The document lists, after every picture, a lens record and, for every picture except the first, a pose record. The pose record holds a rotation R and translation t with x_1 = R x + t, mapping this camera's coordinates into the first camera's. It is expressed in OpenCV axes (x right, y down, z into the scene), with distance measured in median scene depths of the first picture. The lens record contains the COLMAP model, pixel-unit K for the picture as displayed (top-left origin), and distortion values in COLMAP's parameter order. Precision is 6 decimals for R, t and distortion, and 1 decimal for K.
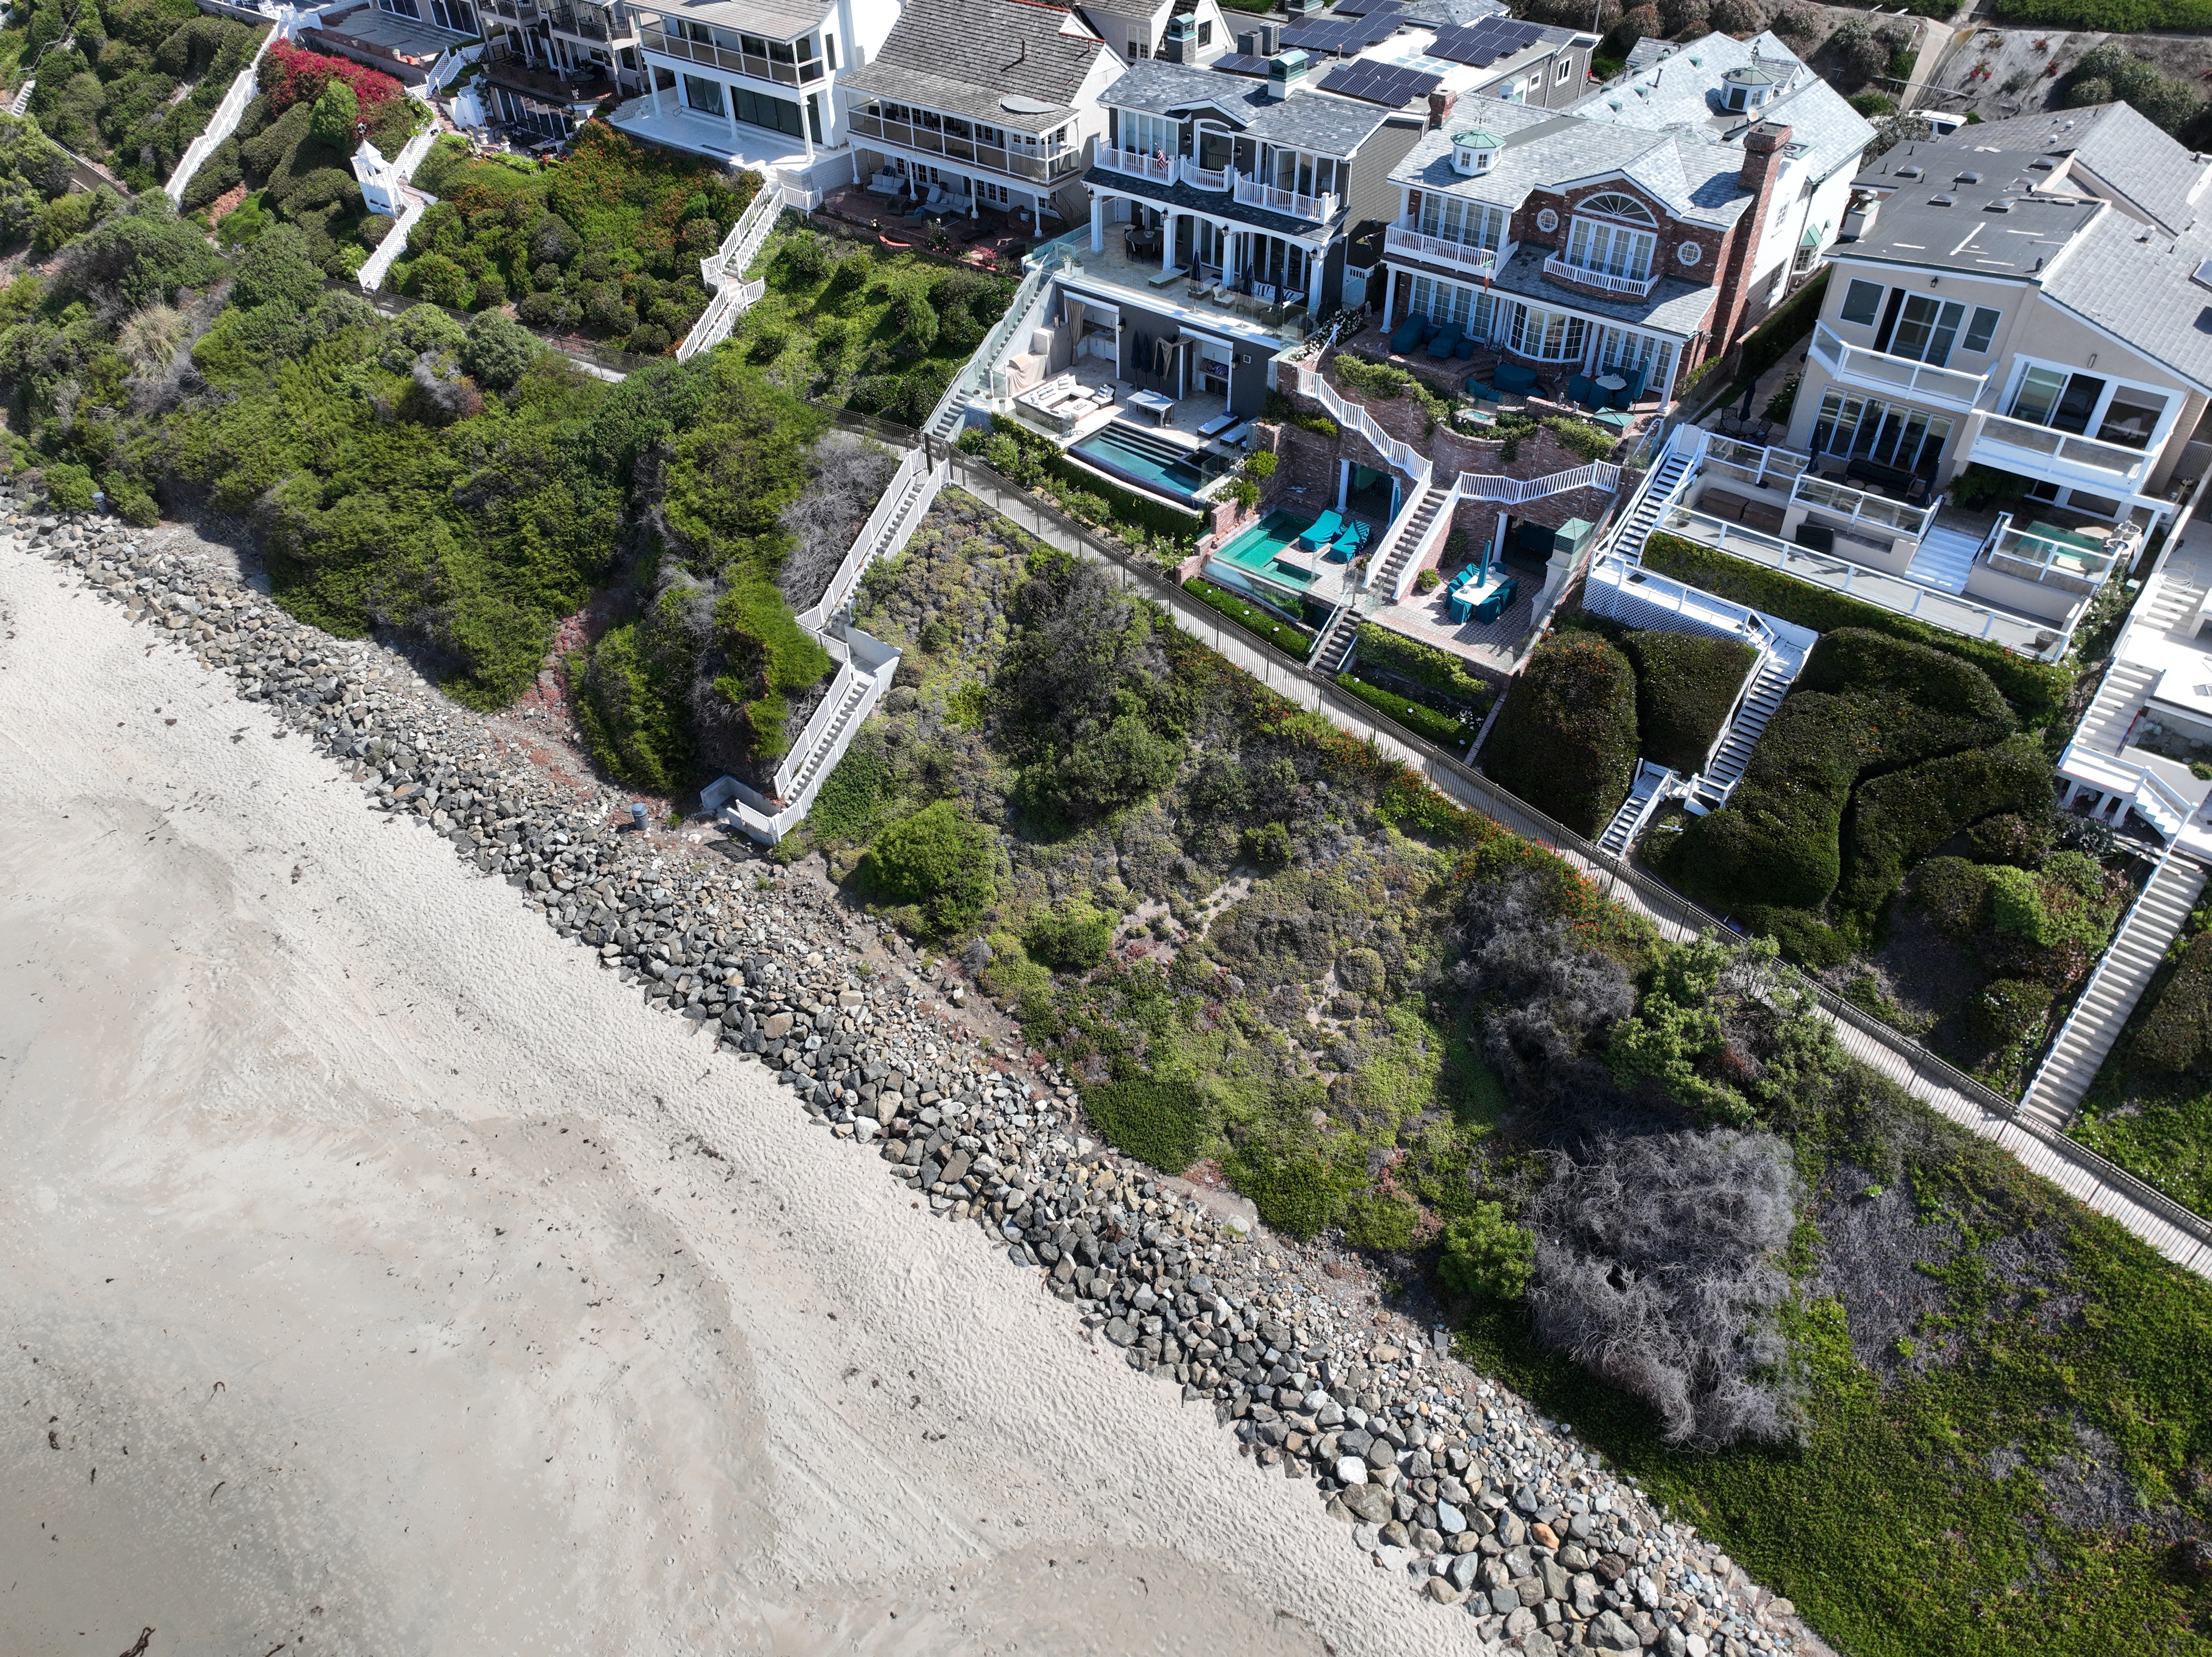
lens RADIAL K [[1550.0, 0, 1106.0], [0, 1550.0, 828.5], [0, 0, 1]] dist [-0.002755, 0.012961]
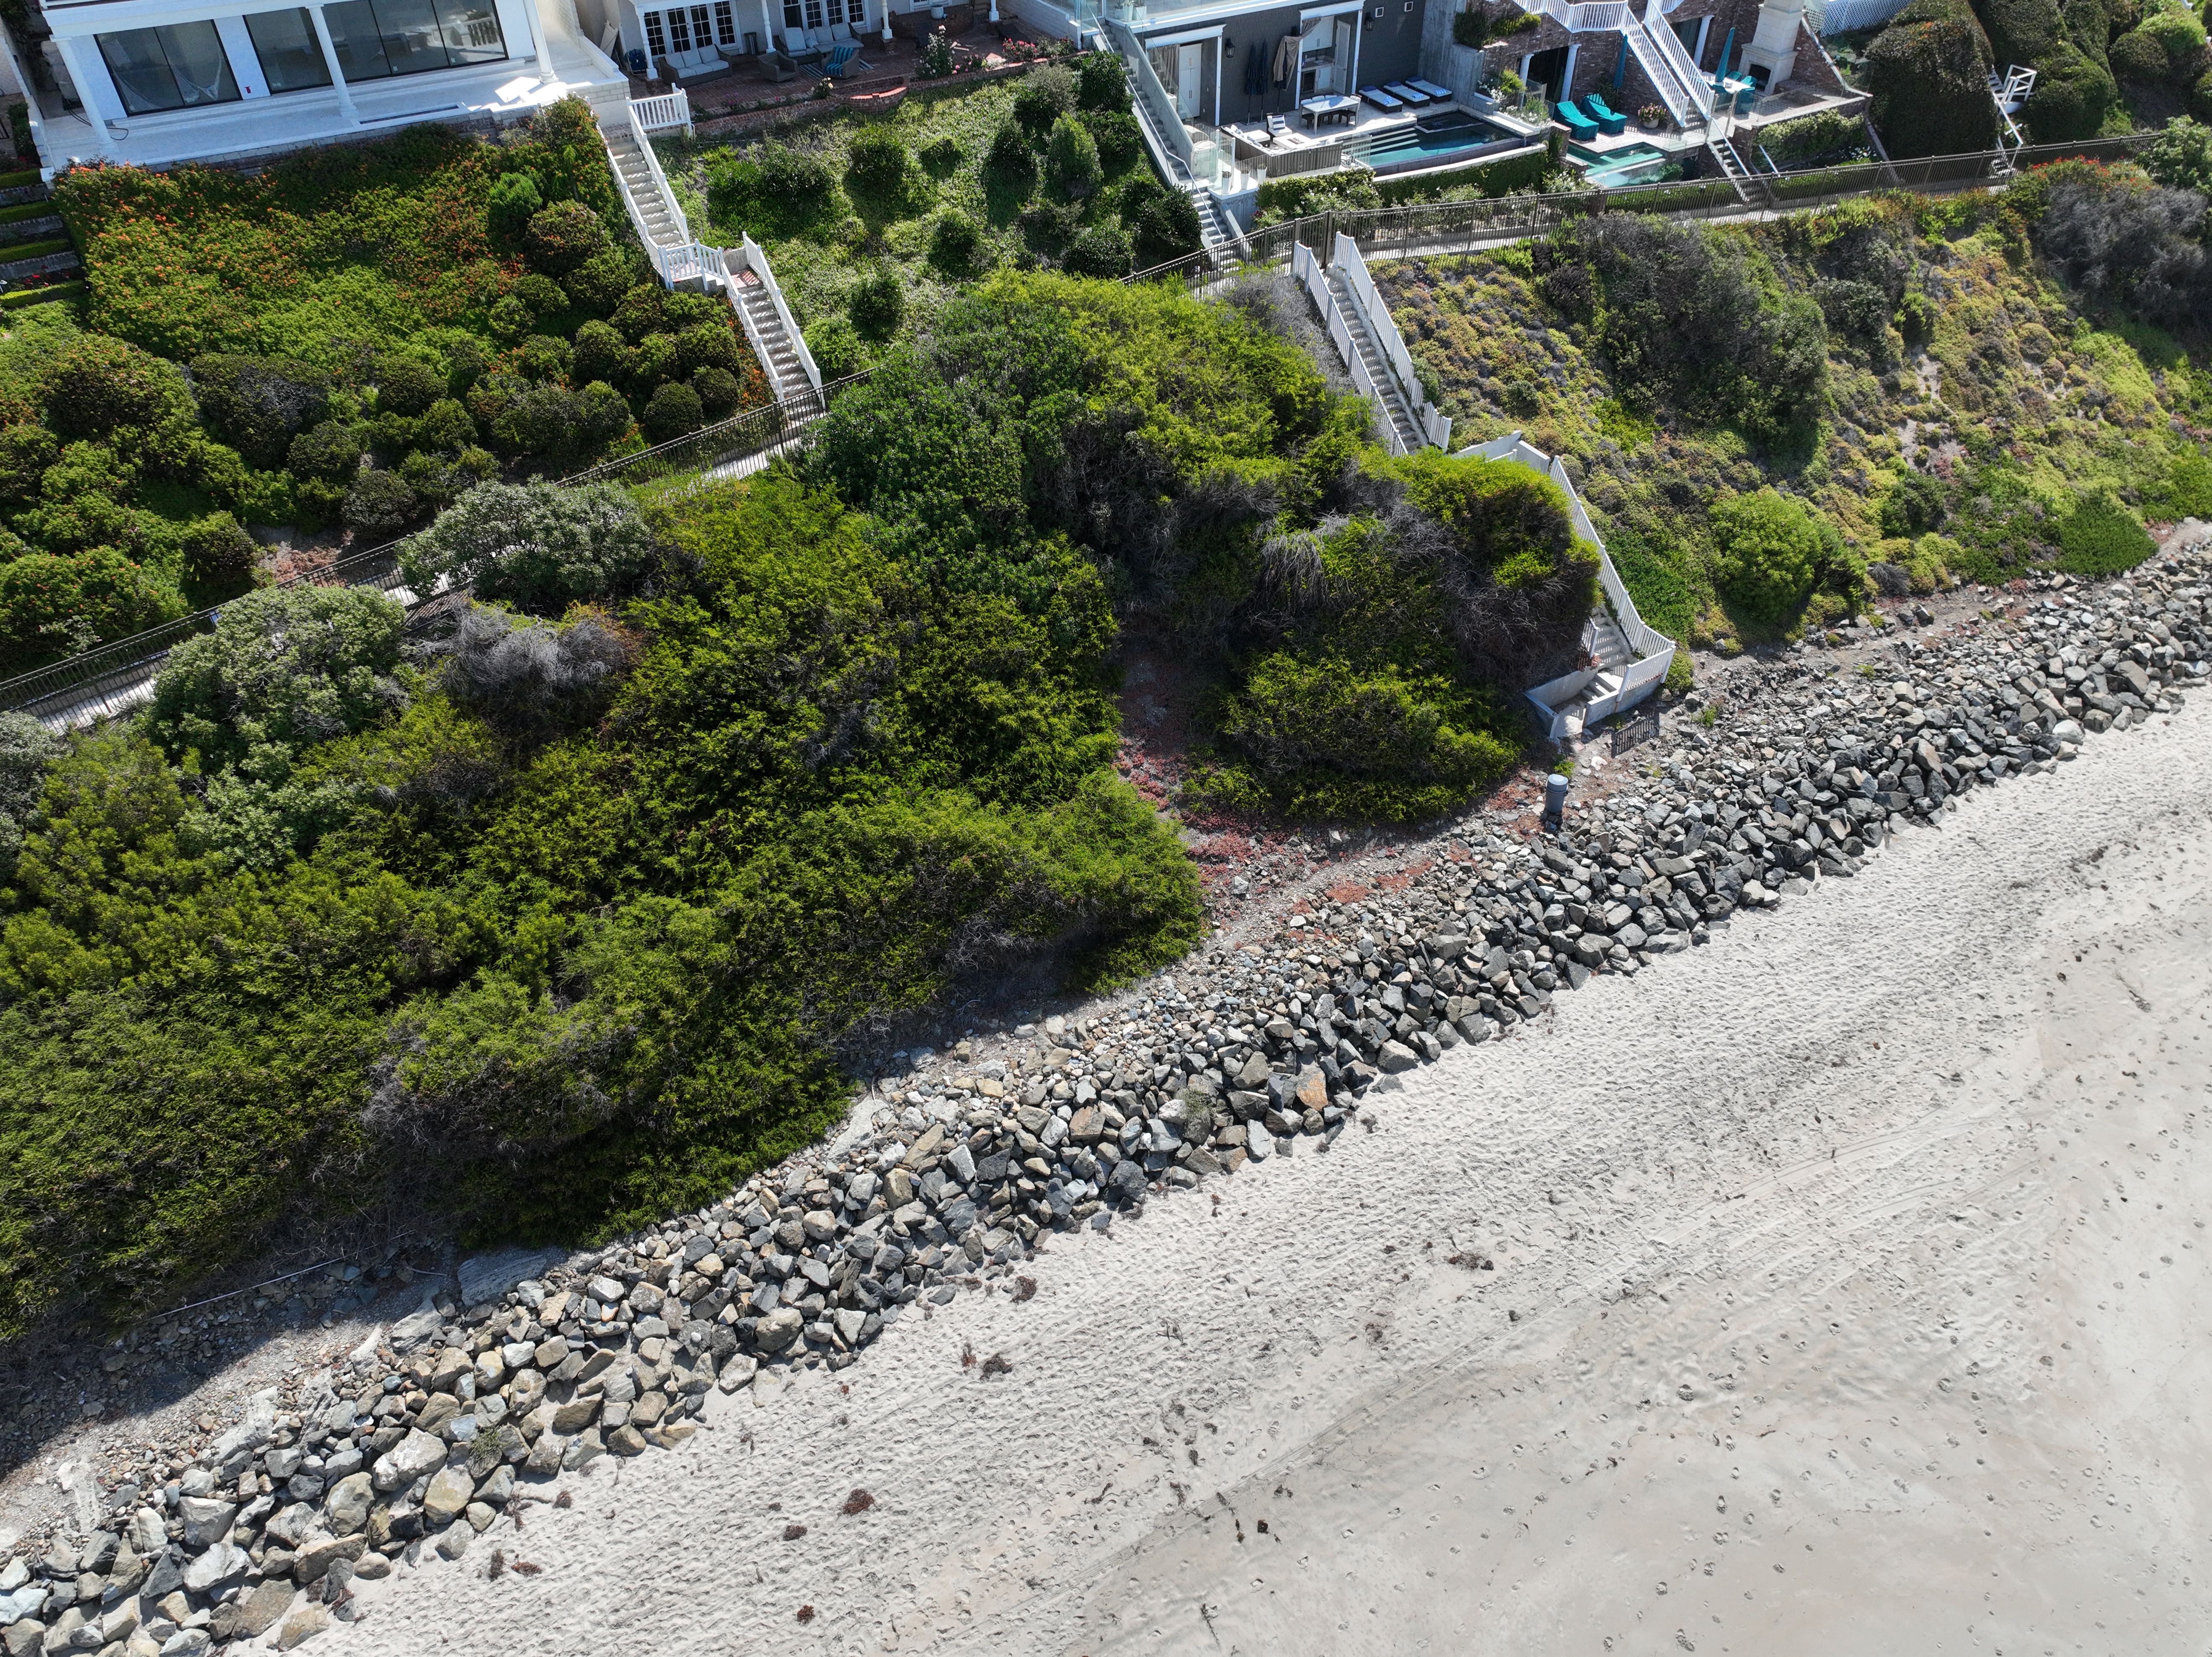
lens RADIAL K [[1550.0, 0, 1106.0], [0, 1550.0, 828.5], [0, 0, 1]] dist [-0.002755, 0.012961]
pose [[0.361409, -0.611378, 0.703989, -1.169627], [0.622975, 0.720099, 0.305550, -0.450015], [-0.693748, 0.328139, 0.641123, 0.924415]]
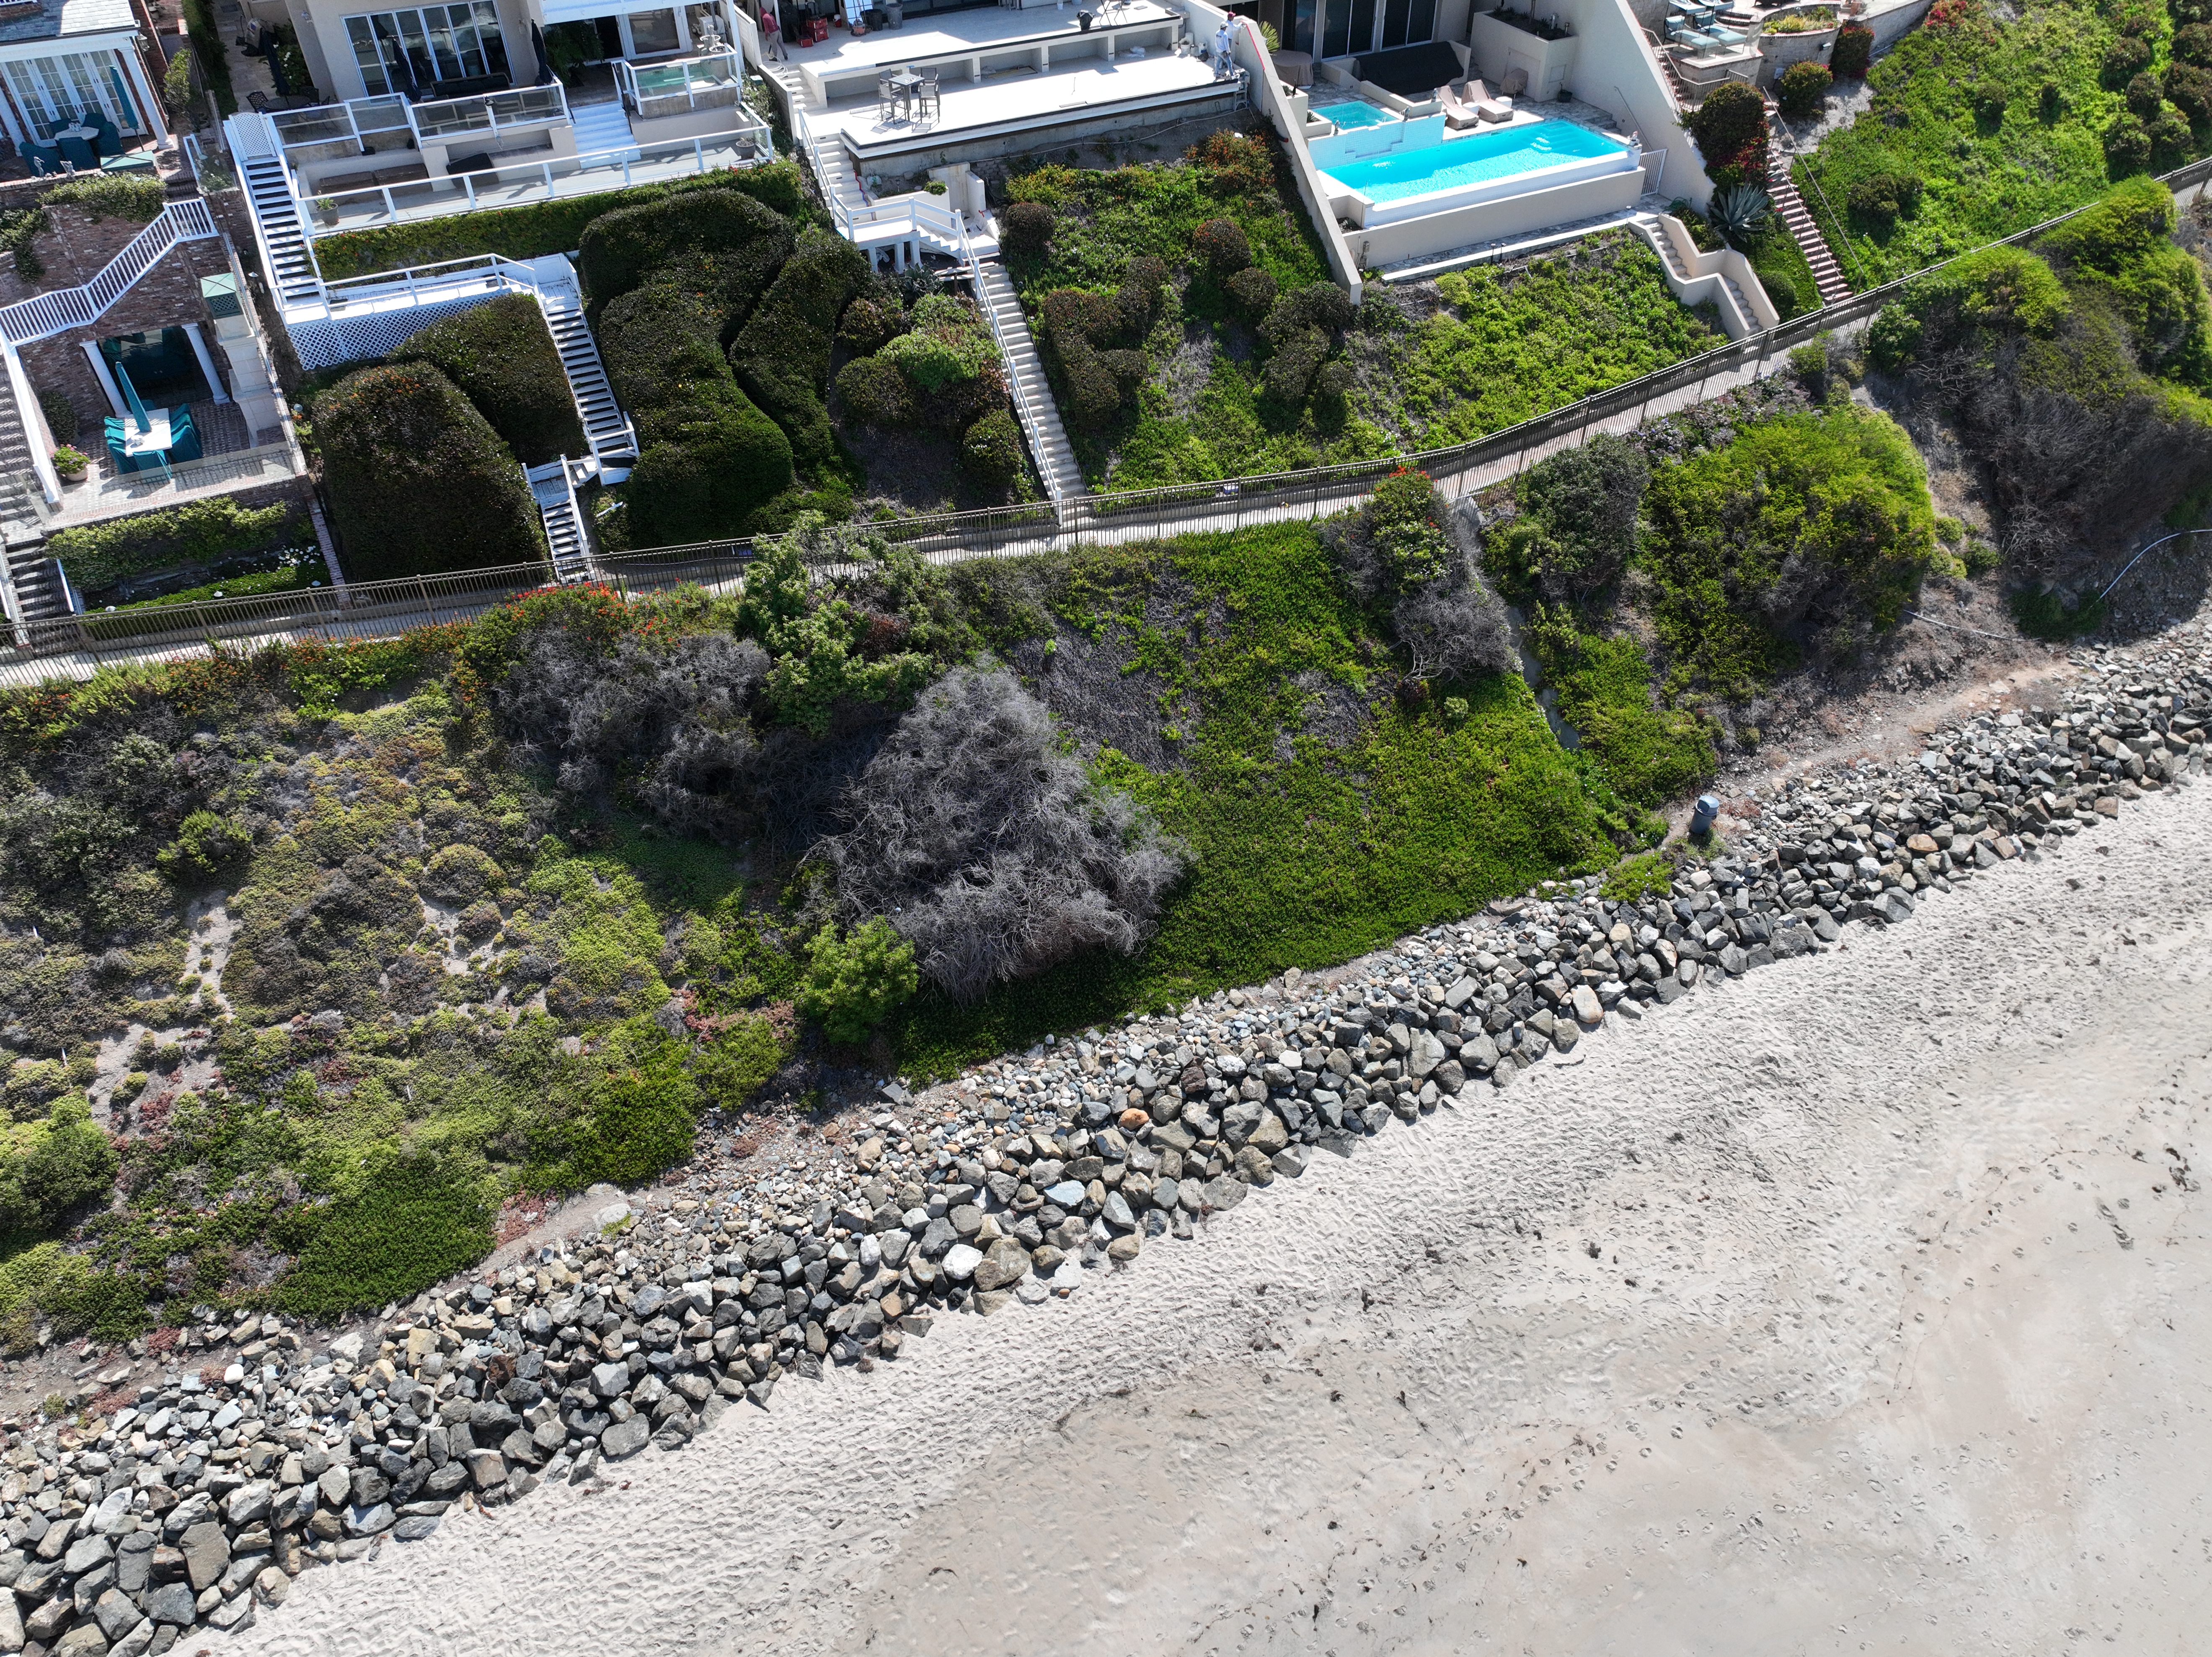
lens RADIAL K [[1550.0, 0, 1106.0], [0, 1550.0, 828.5], [0, 0, 1]] dist [-0.002755, 0.012961]
pose [[0.414551, -0.595560, 0.688081, -0.216742], [0.600854, 0.746996, 0.284555, 0.053644], [-0.683464, 0.295473, 0.667513, 0.311834]]
